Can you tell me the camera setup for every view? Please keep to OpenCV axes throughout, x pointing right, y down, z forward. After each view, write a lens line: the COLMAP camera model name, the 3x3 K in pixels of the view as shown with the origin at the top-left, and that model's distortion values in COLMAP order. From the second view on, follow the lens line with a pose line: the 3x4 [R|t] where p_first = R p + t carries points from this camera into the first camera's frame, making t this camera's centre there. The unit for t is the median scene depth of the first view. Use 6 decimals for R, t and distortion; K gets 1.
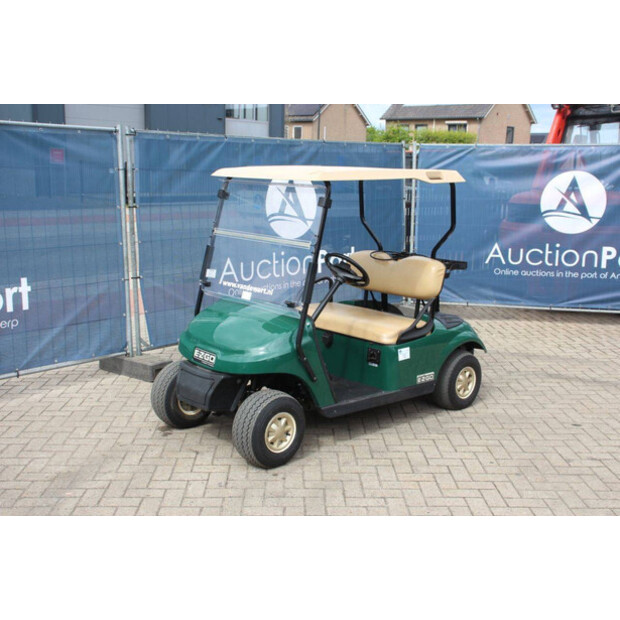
lens RADIAL K [[735.4, 0, 310.0], [0, 735.4, 310.0], [0, 0, 1]] dist [0.011025, 0.054536]
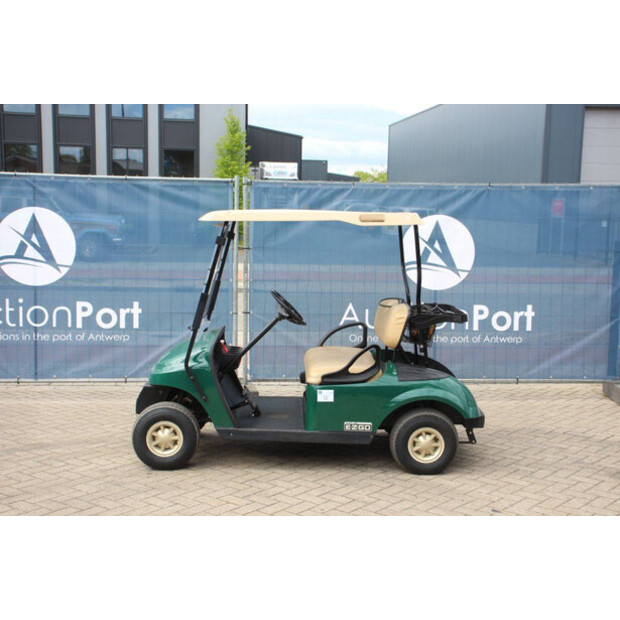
lens RADIAL K [[911.7, 0, 310.0], [0, 911.7, 310.0], [0, 0, 1]] dist [0.112087, 0.000950]
pose [[0.753452, 0.065012, -0.654281, 0.822109], [-0.128530, 0.990465, -0.049594, 0.008217], [0.644818, 0.121462, 0.754623, 0.043088]]
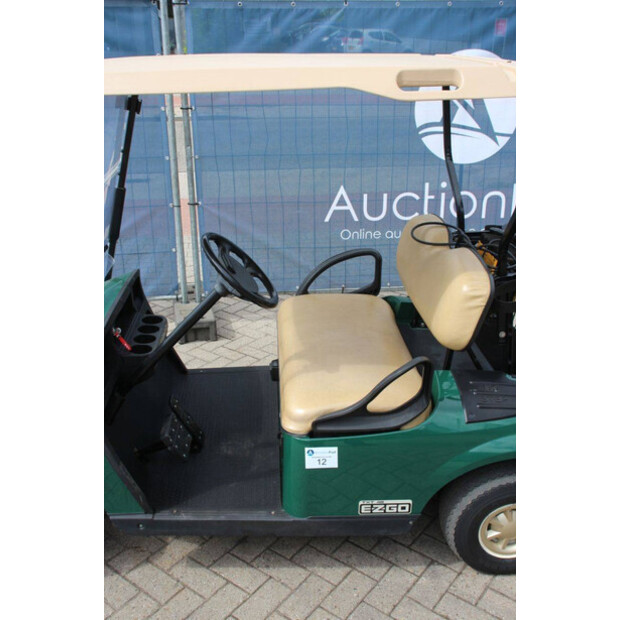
lens RADIAL K [[666.8, 0, 309.6], [0, 666.8, 316.3], [0, 0, 1]] dist [-0.082825, 0.193408]
pose [[0.778579, 0.230180, -0.583809, 0.325946], [-0.104991, 0.964969, 0.240443, -0.124891], [0.618702, -0.125909, 0.775471, 0.600326]]
